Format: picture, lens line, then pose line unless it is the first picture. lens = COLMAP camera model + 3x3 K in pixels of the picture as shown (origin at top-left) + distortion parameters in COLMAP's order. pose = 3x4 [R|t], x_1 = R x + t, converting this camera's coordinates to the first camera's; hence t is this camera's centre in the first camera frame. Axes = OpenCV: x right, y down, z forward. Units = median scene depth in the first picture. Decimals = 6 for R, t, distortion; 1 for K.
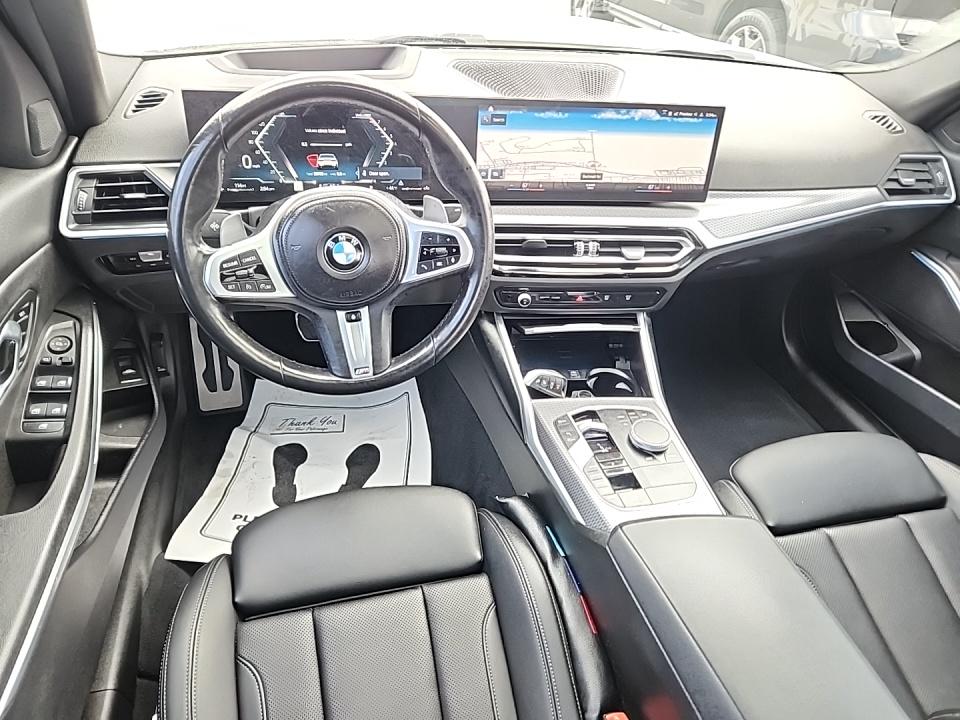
lens RADIAL K [[650.9, 0, 483.1], [0, 650.9, 364.5], [0, 0, 1]] dist [0.056790, -0.043198]
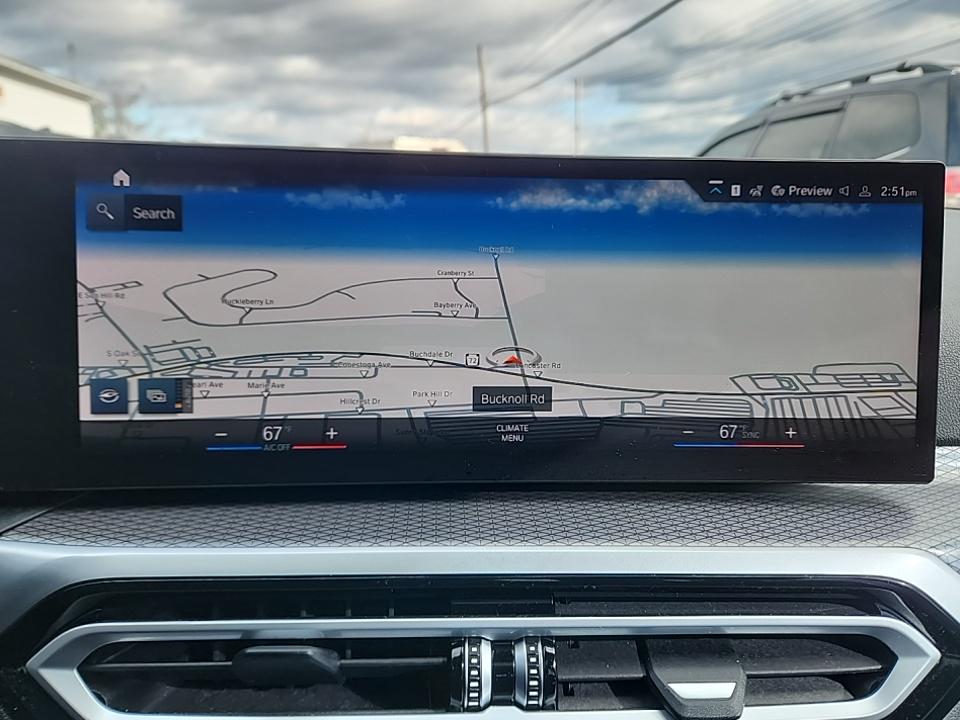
lens RADIAL K [[650.9, 0, 480.4], [0, 650.9, 358.8], [0, 0, 1]] dist [0.056790, -0.043198]
pose [[0.996147, -0.039251, -0.078427, 0.179131], [0.002494, 0.906573, -0.422041, -0.185568], [0.087665, 0.420220, 0.903178, 0.746960]]
